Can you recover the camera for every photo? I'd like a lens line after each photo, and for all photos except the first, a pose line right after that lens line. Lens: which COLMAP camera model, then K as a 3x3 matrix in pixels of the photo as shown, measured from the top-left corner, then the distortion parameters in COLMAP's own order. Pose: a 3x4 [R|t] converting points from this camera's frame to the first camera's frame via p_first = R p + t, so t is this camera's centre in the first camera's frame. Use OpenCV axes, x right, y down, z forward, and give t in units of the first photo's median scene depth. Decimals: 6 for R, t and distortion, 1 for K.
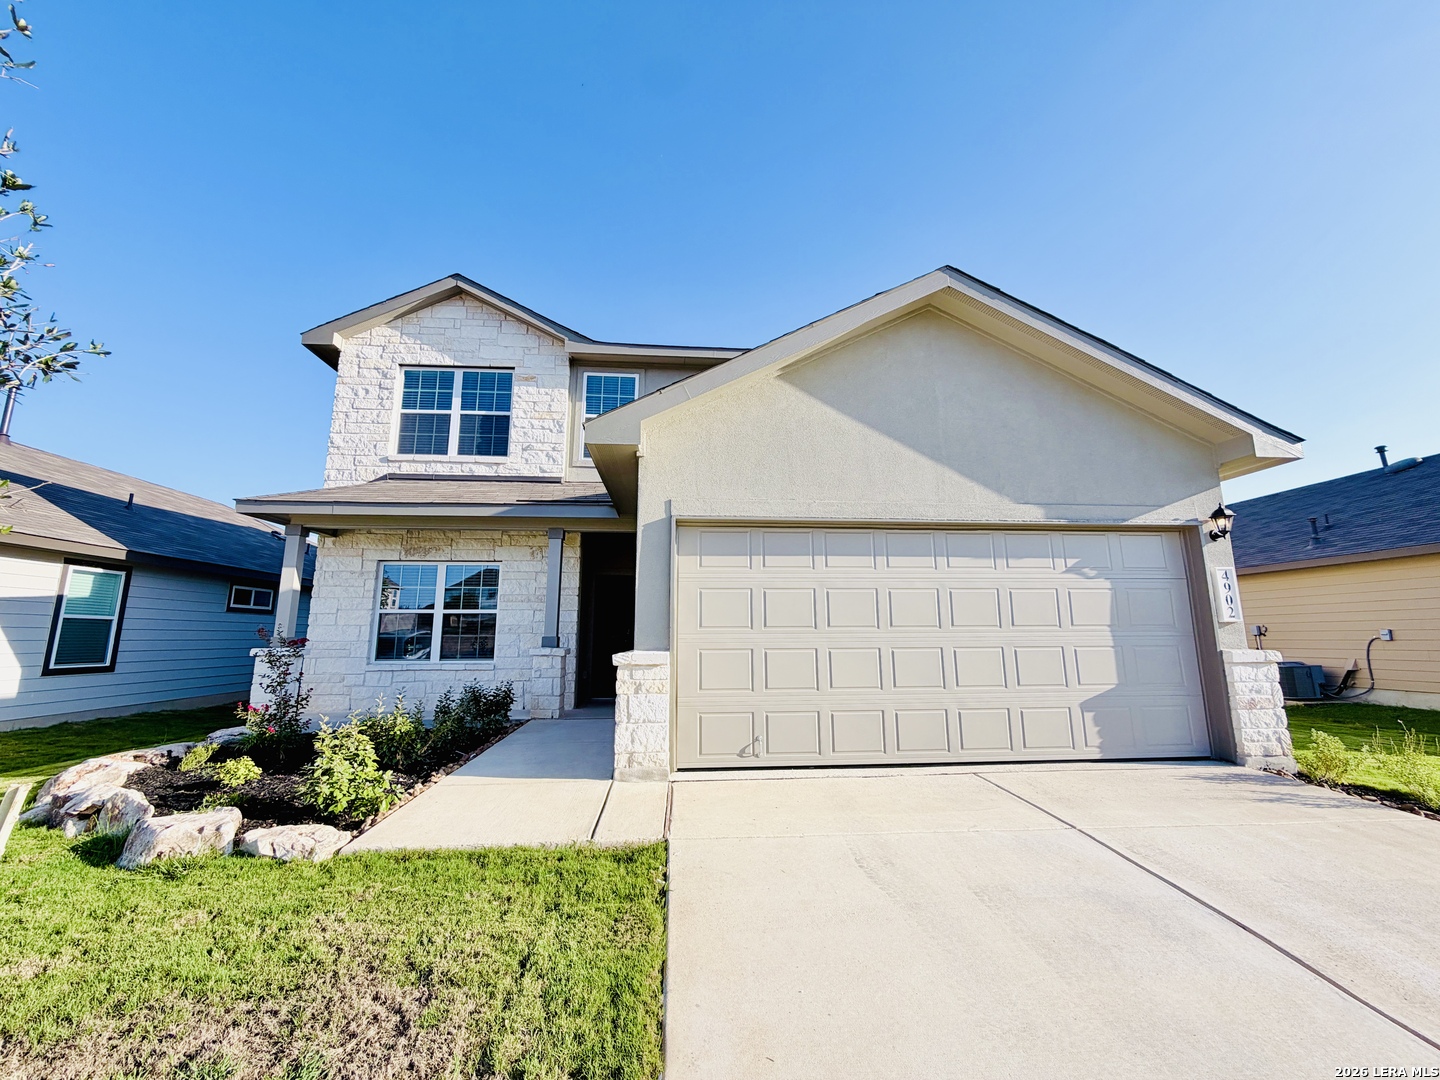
lens RADIAL K [[575.3, 0, 715.5], [0, 575.3, 538.7], [0, 0, 1]] dist [-0.001315, 0.000782]
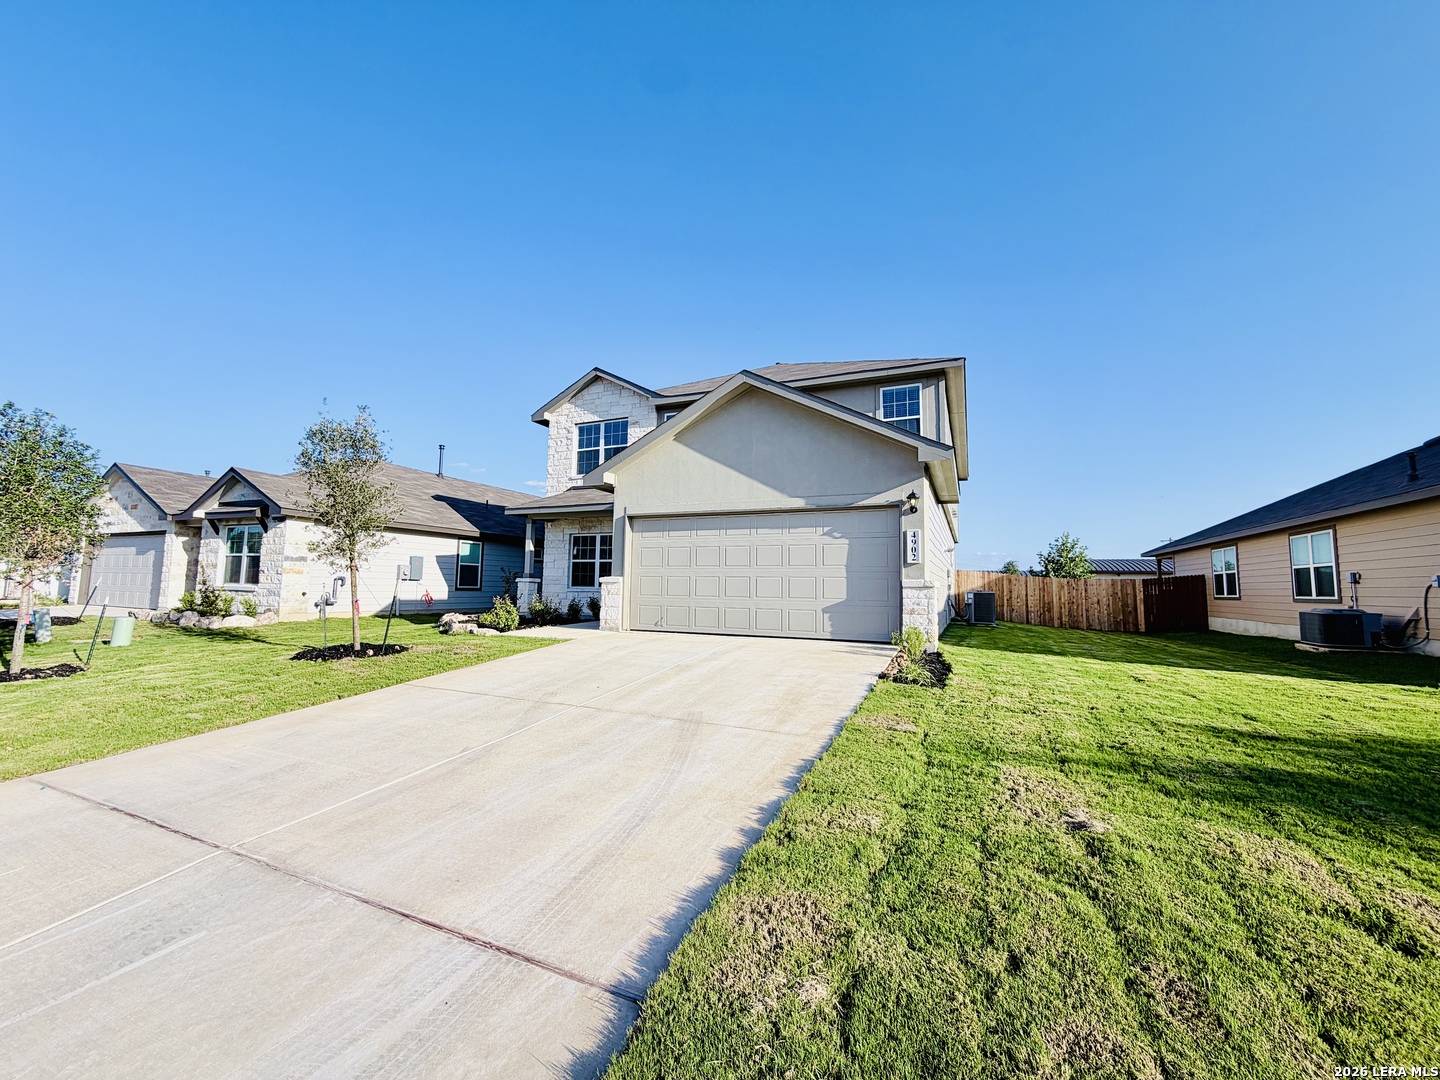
lens RADIAL K [[575.3, 0, 715.0], [0, 575.3, 540.2], [0, 0, 1]] dist [-0.001315, 0.000782]
pose [[0.879953, -0.022359, -0.474535, 0.709656], [0.062812, 0.995598, 0.069566, -0.041701], [0.470890, -0.091021, 0.877484, -0.420410]]
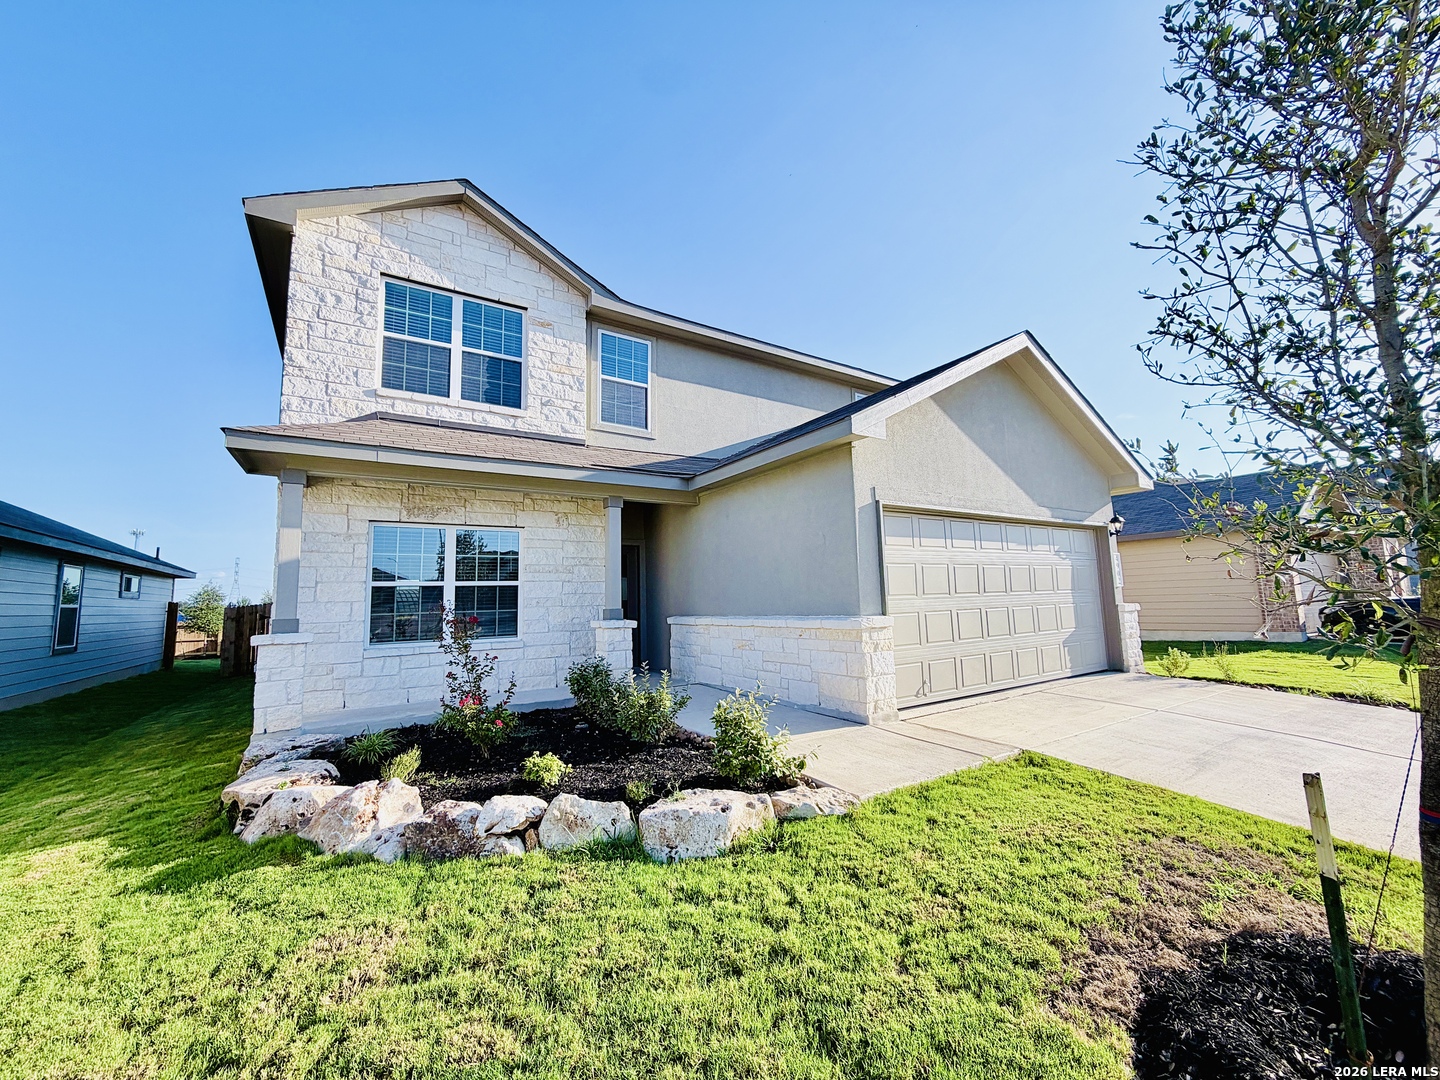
lens RADIAL K [[575.3, 0, 715.4], [0, 575.3, 538.8], [0, 0, 1]] dist [-0.001315, 0.000782]
pose [[0.879488, 0.029829, 0.474985, -0.534300], [-0.055472, 0.997656, 0.040061, 0.004398], [-0.472677, -0.061581, 0.879081, 0.069722]]
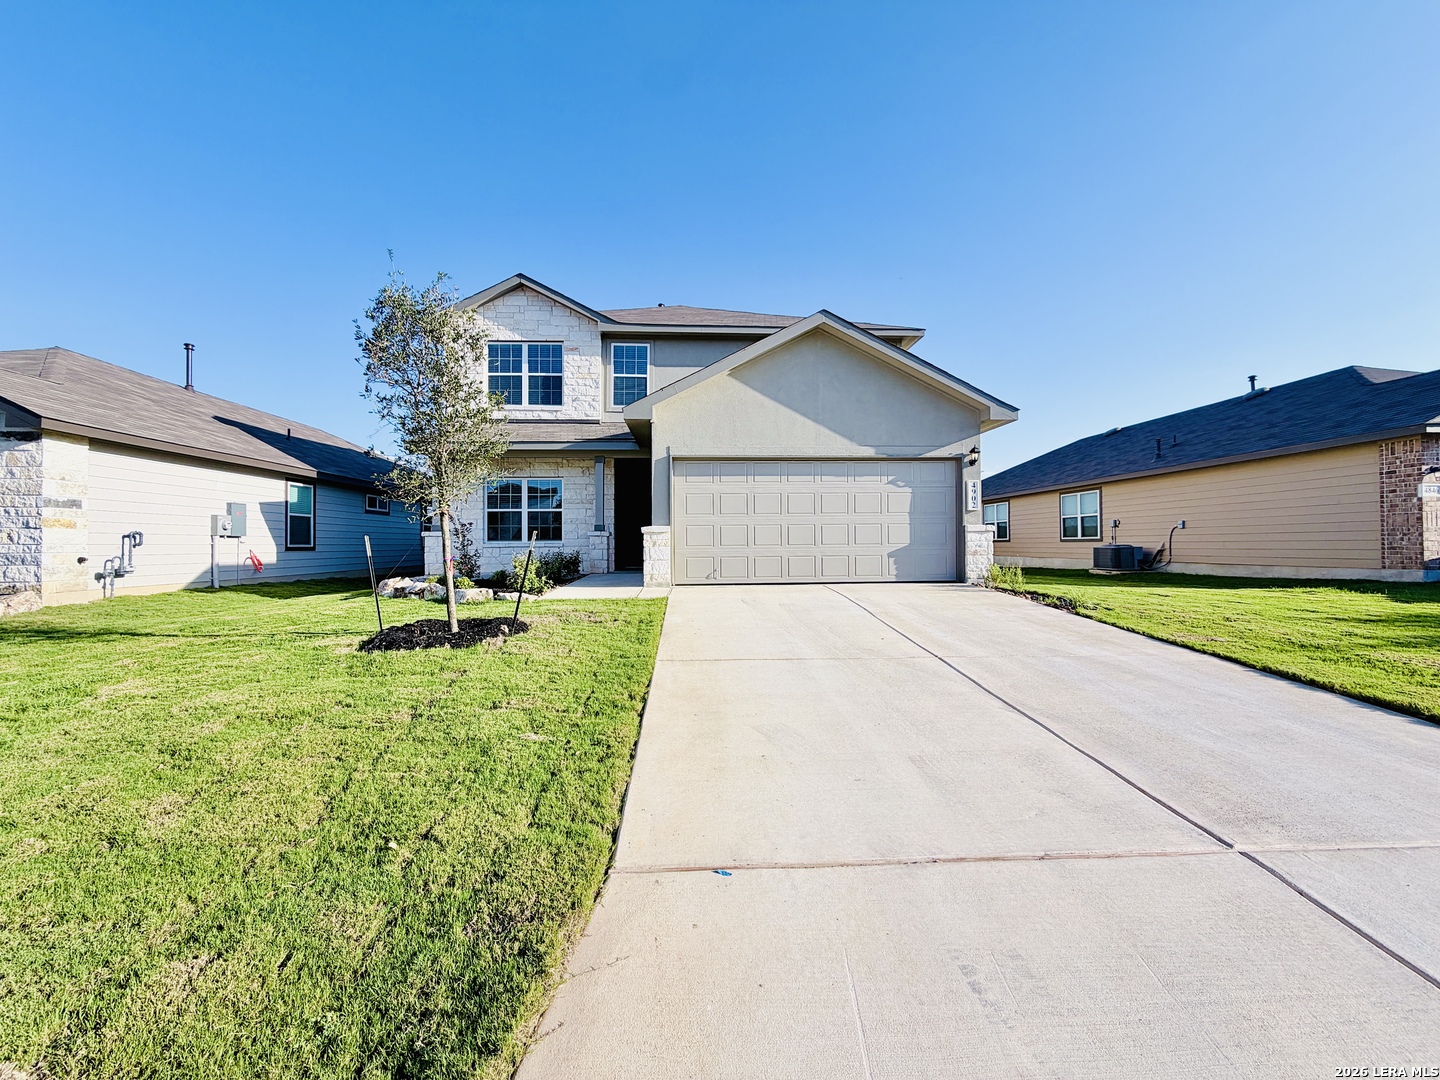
lens RADIAL K [[575.3, 0, 715.0], [0, 575.3, 542.0], [0, 0, 1]] dist [-0.001315, 0.000782]
pose [[0.999656, -0.003839, -0.025953, 0.068532], [0.008116, 0.985961, 0.166777, -0.041984], [0.024949, -0.166930, 0.985653, -0.519250]]
